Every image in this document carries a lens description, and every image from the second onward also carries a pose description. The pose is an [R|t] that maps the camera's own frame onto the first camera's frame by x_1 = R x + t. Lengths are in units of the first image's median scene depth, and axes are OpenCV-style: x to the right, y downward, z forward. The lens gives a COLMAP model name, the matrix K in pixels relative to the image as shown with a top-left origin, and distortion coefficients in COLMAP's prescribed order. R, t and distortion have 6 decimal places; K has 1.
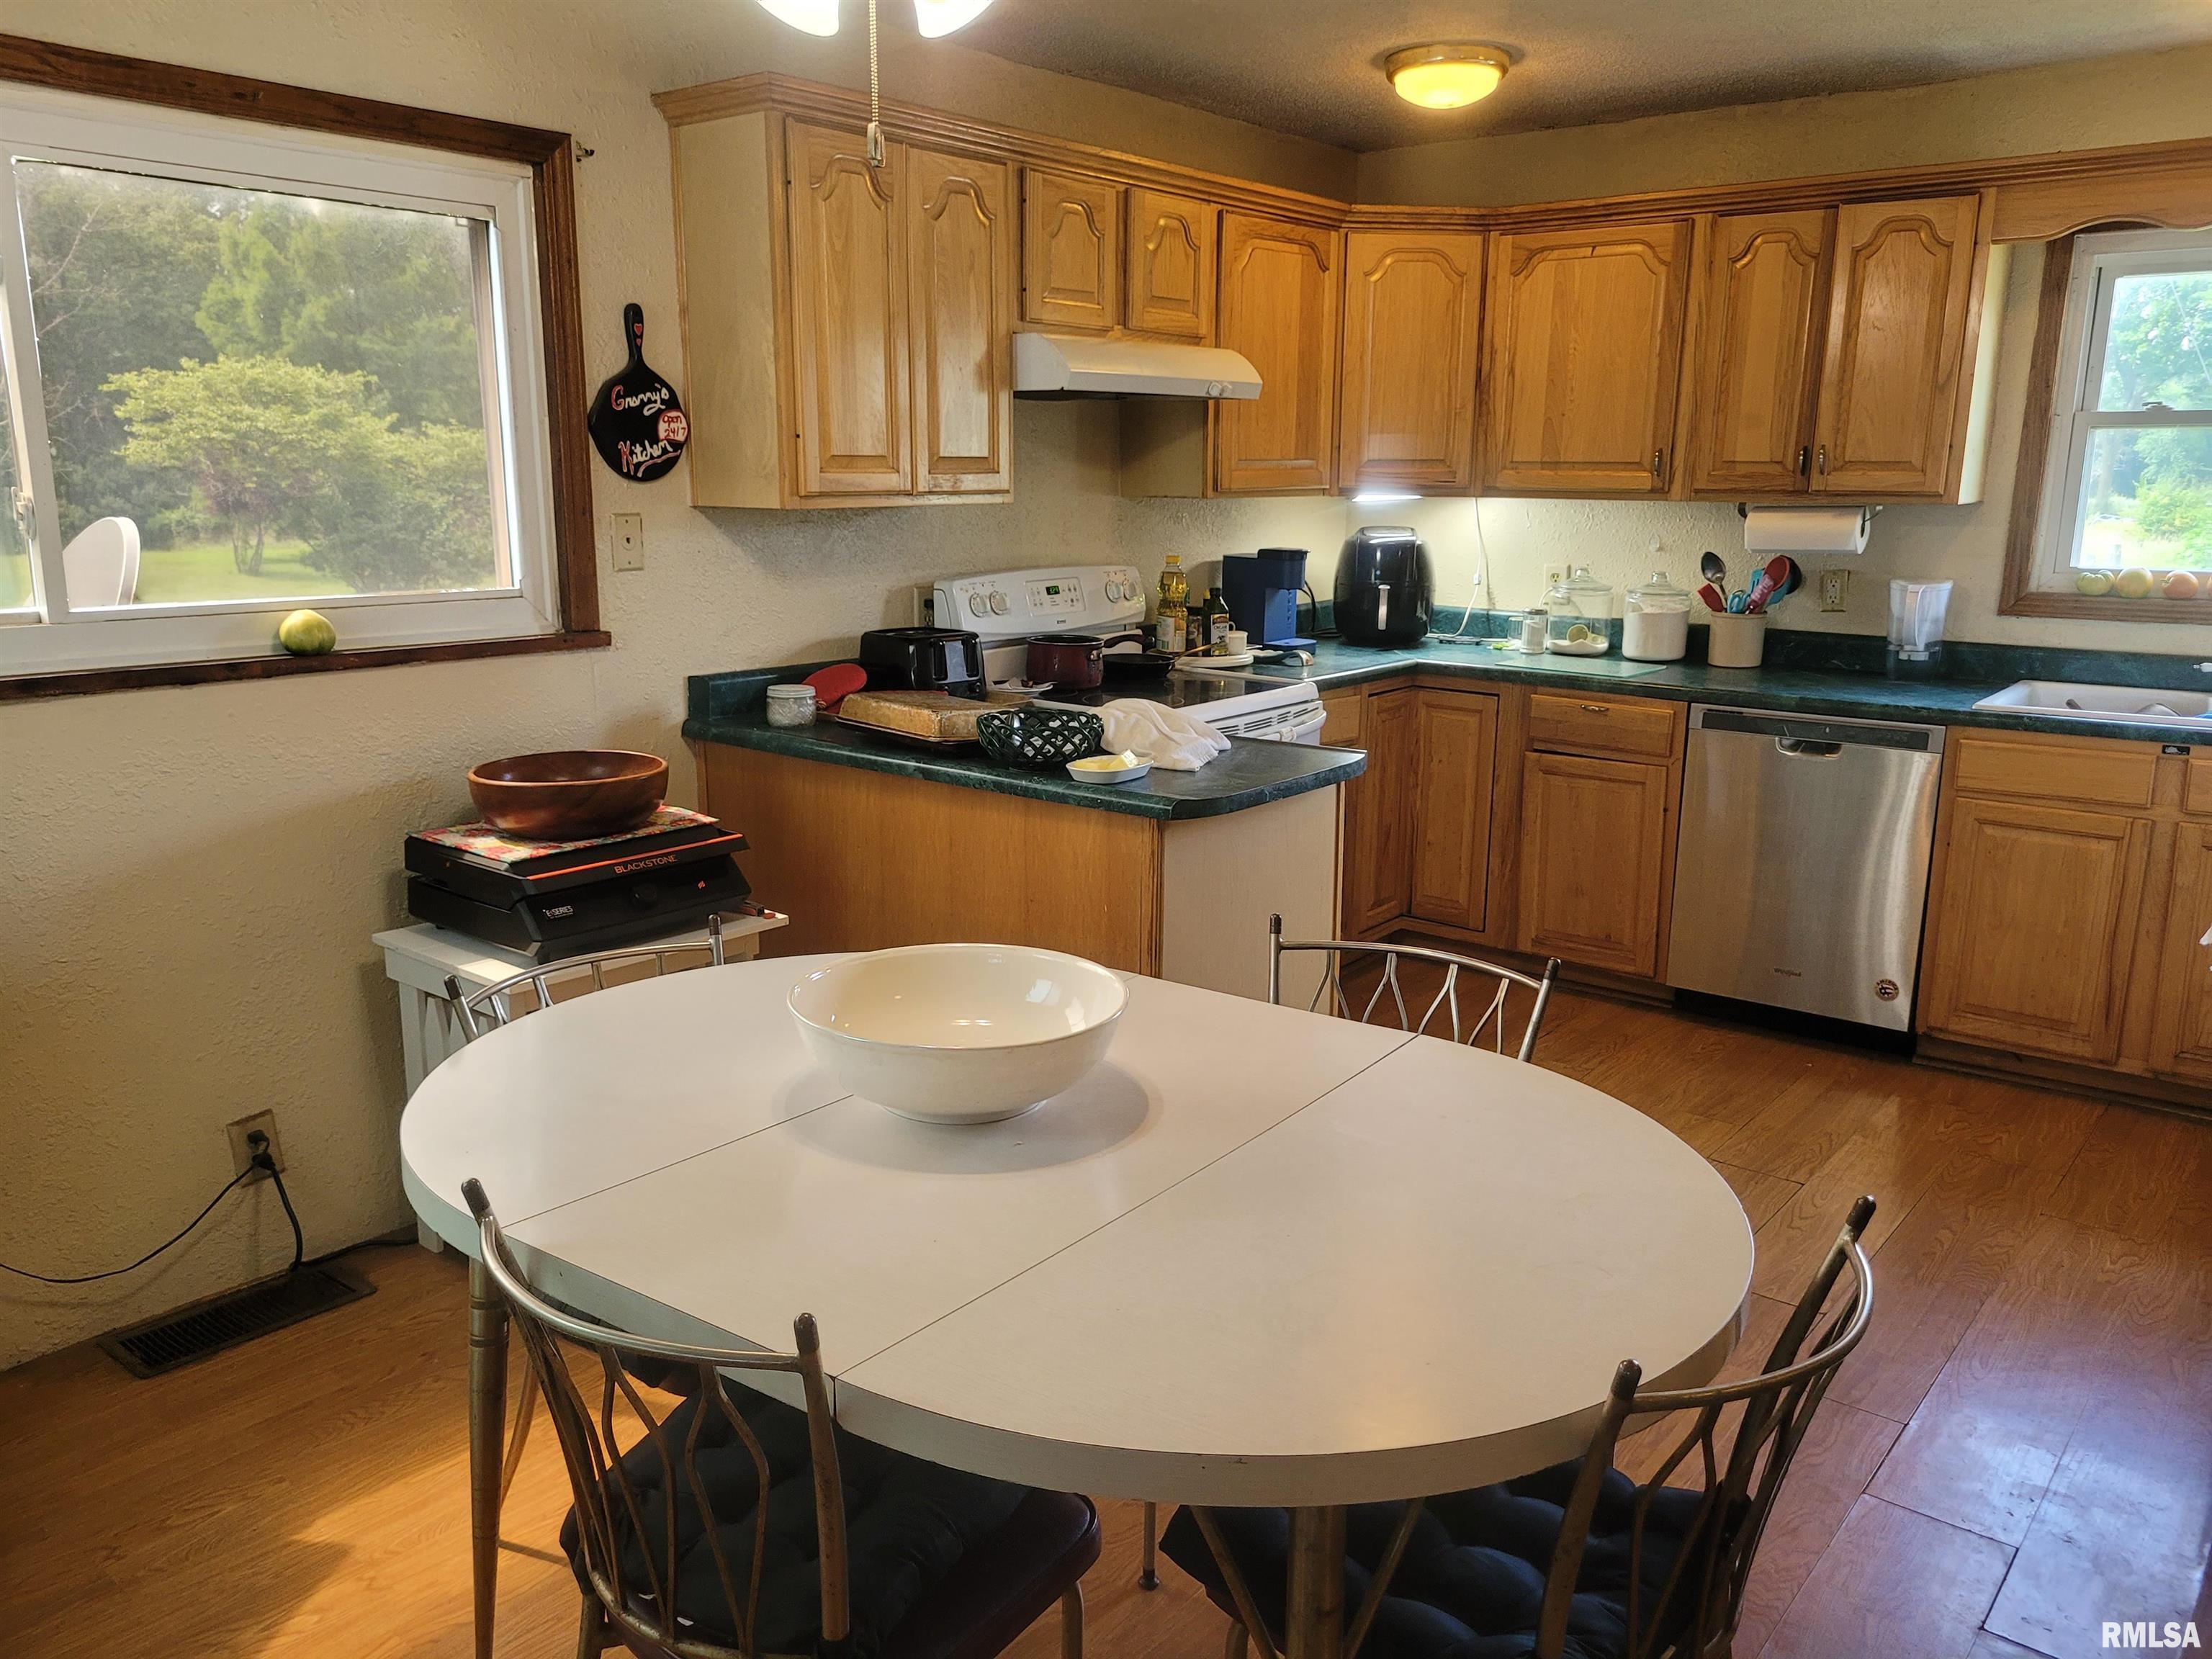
lens RADIAL K [[1693.7, 0, 1095.7], [0, 1693.7, 840.3], [0, 0, 1]] dist [0.038531, -0.014531]
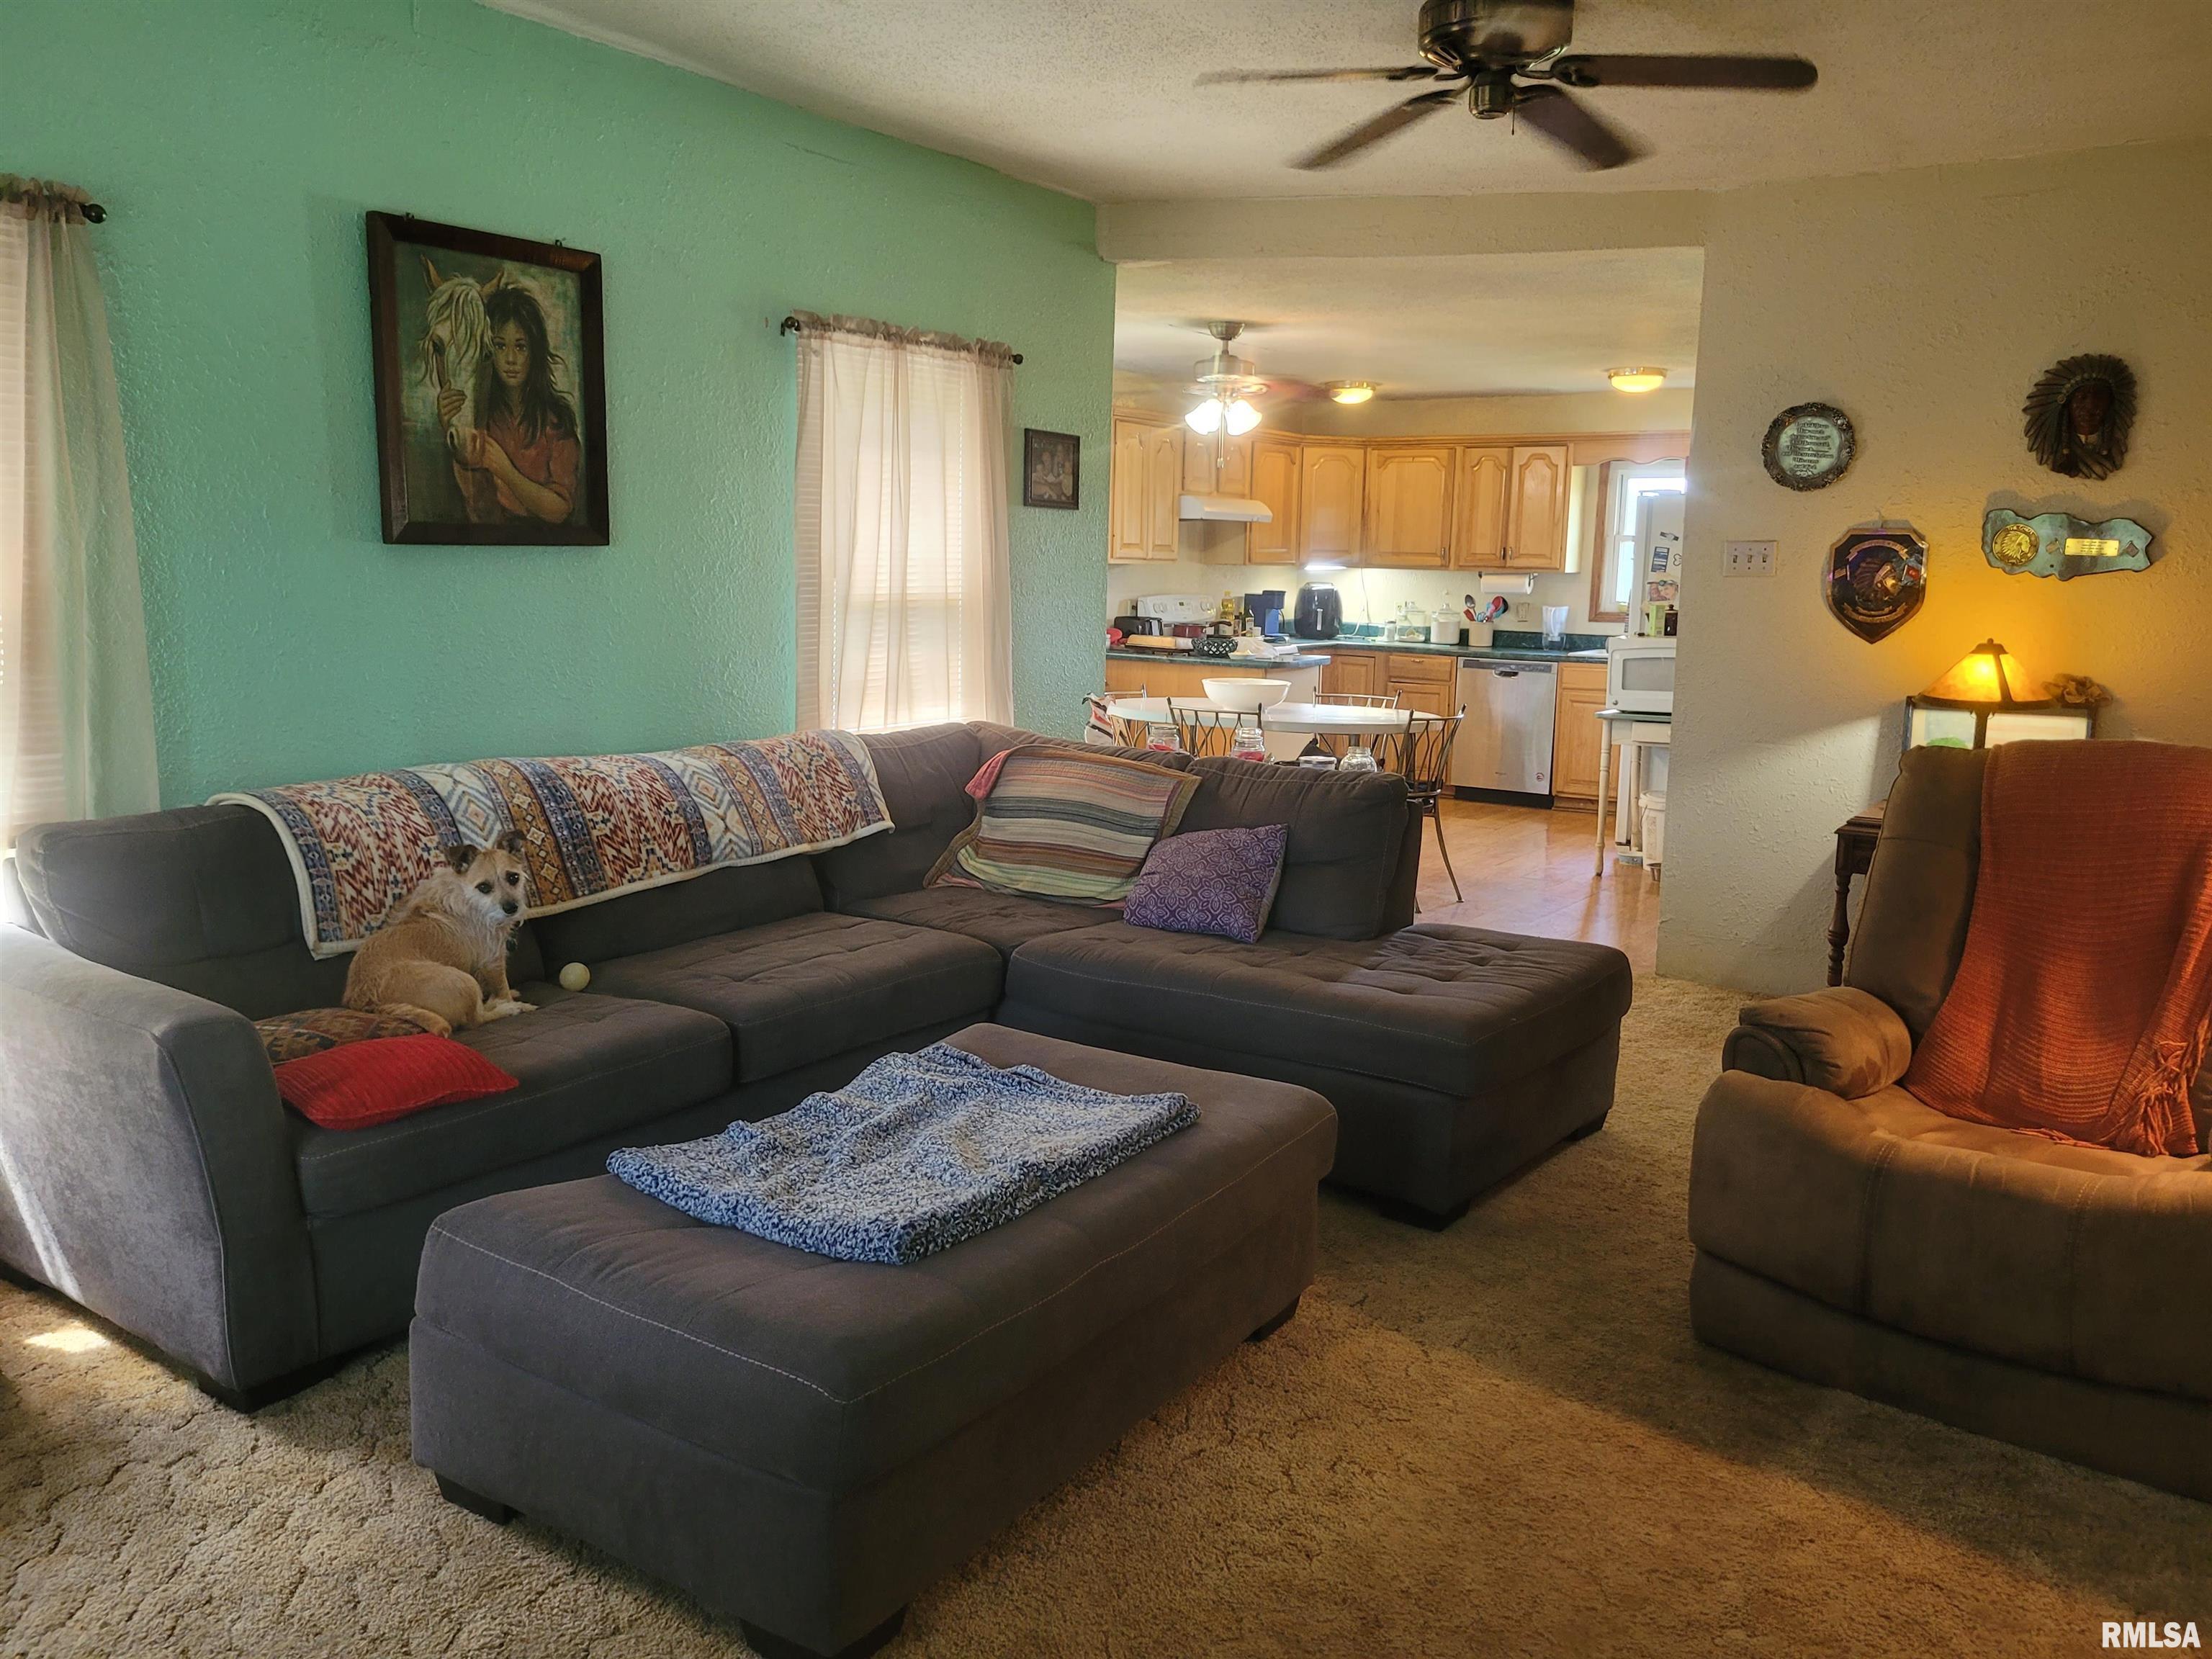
lens RADIAL K [[1693.7, 0, 1110.4], [0, 1693.7, 823.1], [0, 0, 1]] dist [0.038531, -0.014531]
pose [[0.995901, 0.002064, 0.090428, -0.307807], [0.003876, 0.997848, -0.065459, 0.277358], [-0.090368, 0.065541, 0.993749, -1.159028]]
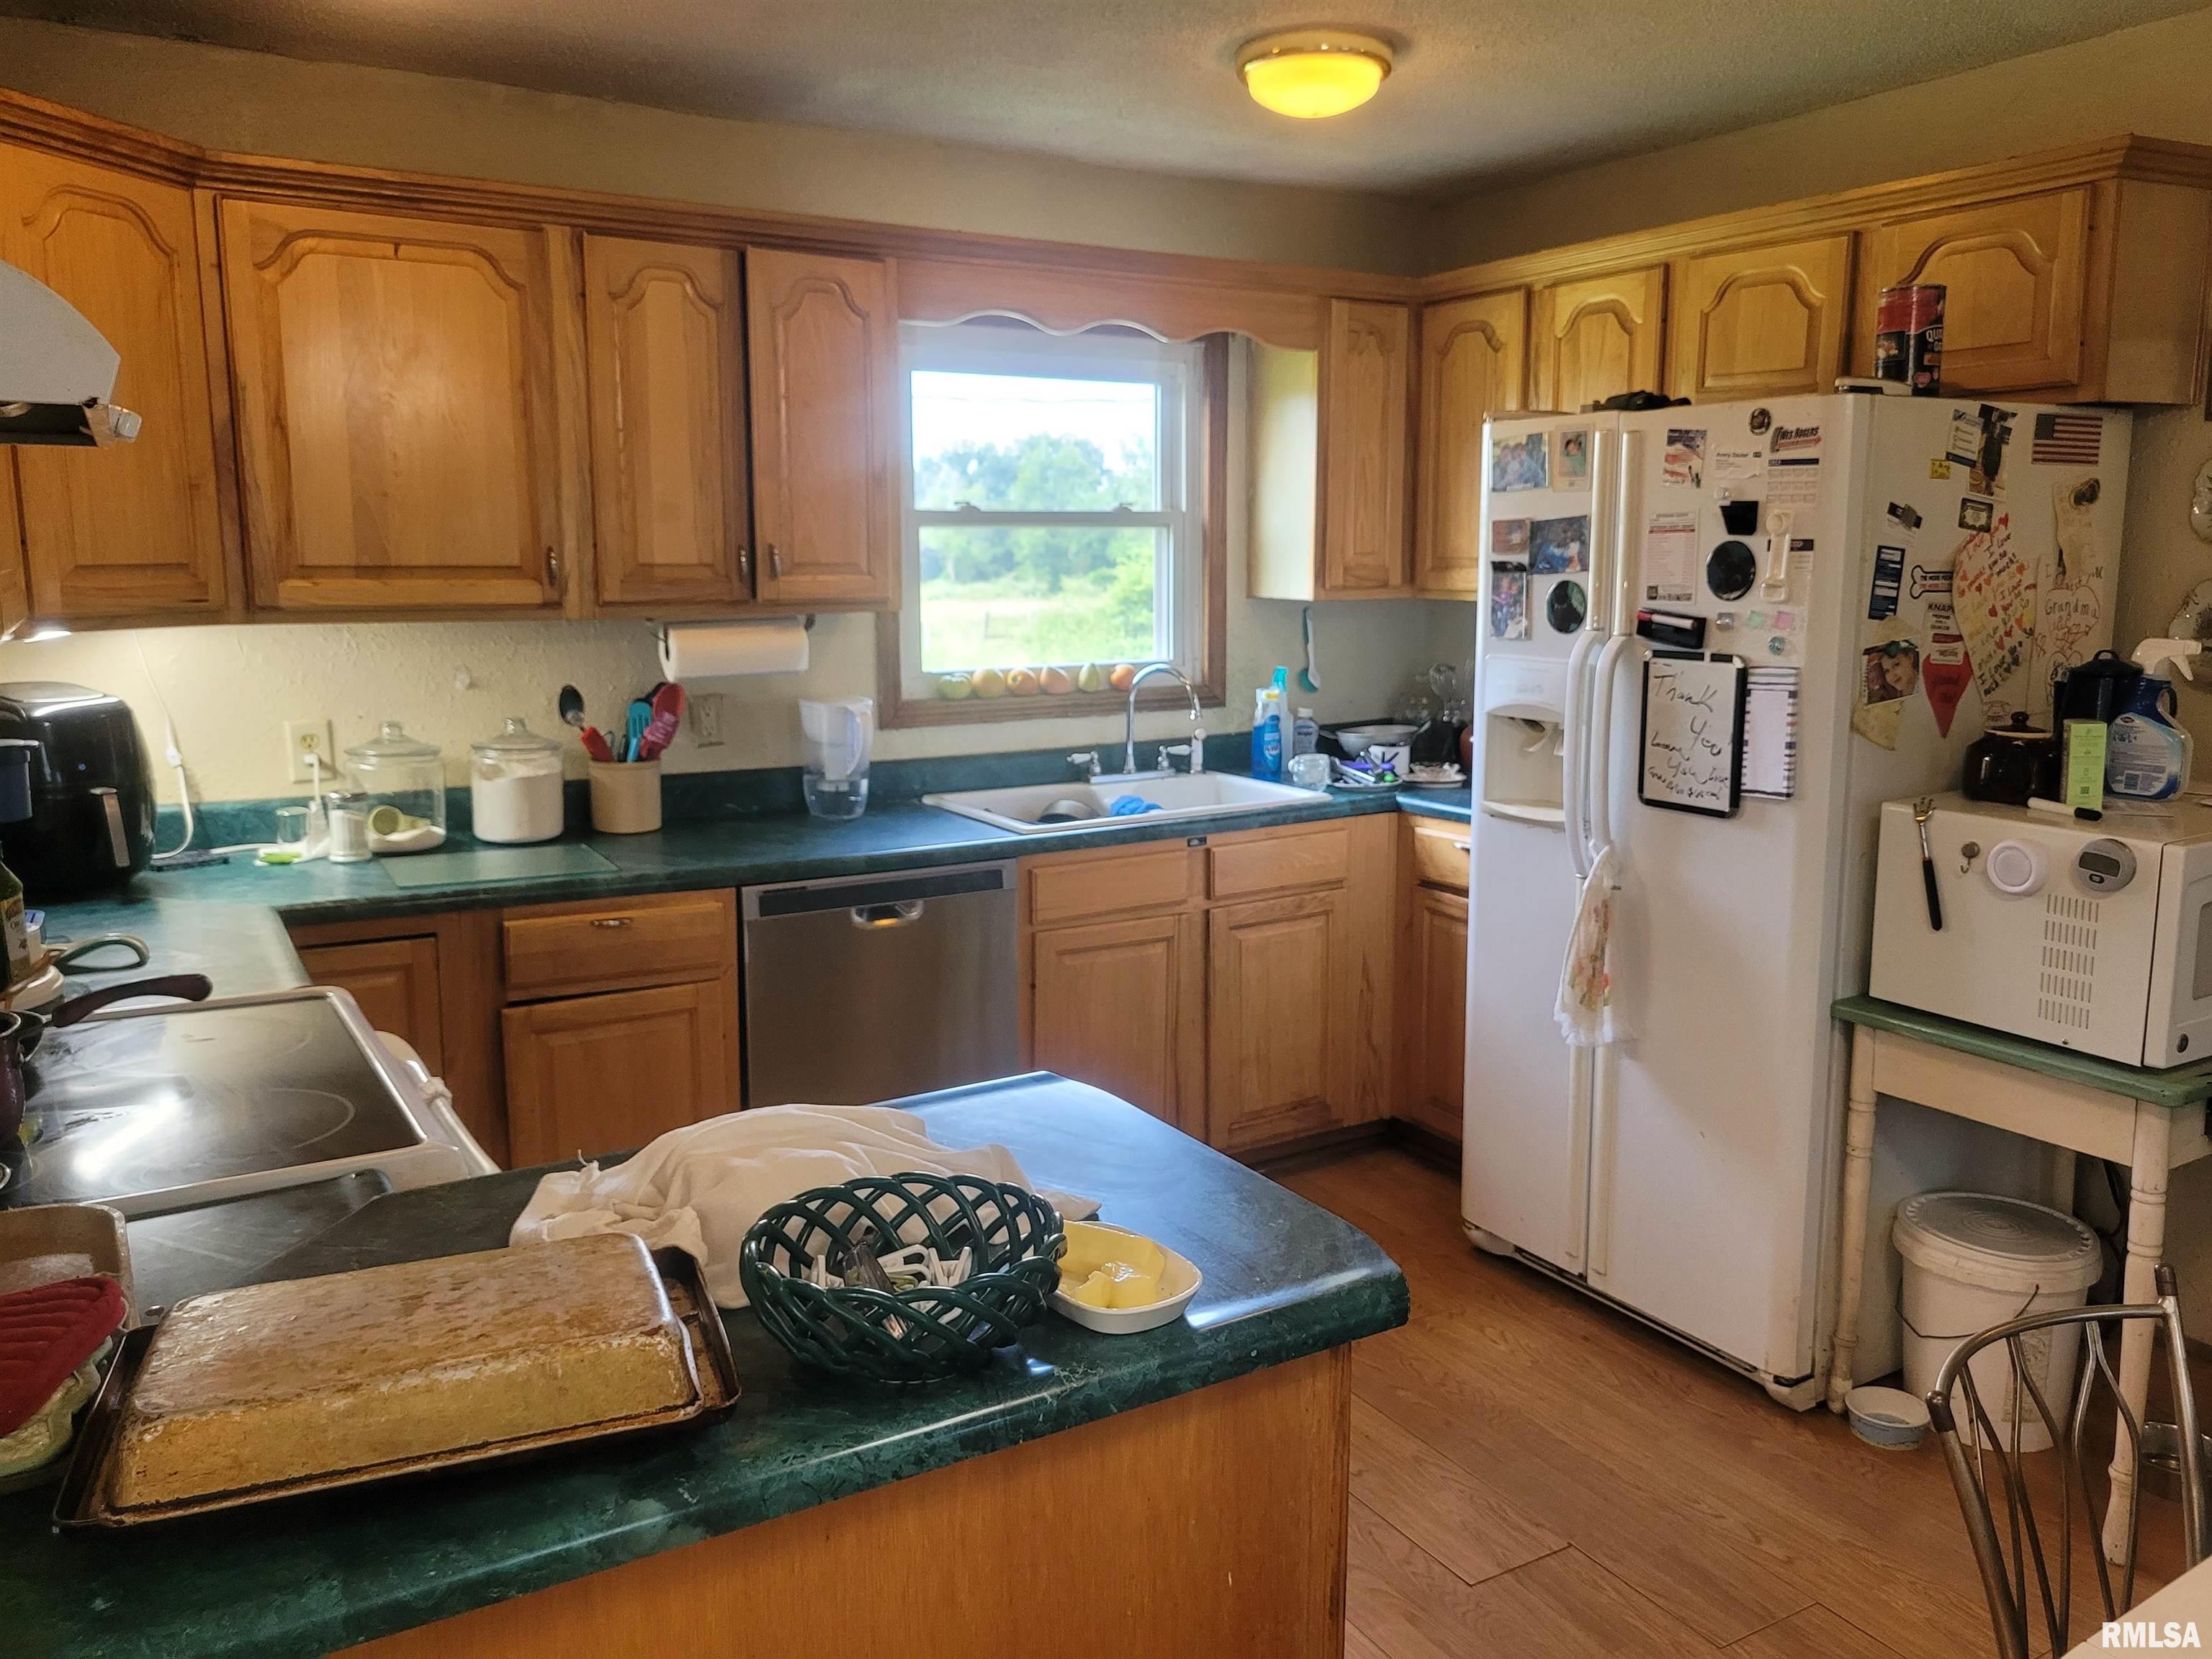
lens RADIAL K [[1693.7, 0, 1110.0], [0, 1693.7, 813.2], [0, 0, 1]] dist [0.038531, -0.014531]
pose [[0.350879, -0.151316, 0.924114, -0.258580], [0.209332, 0.974559, 0.080094, -0.132025], [-0.912724, 0.165343, 0.373627, 0.550608]]
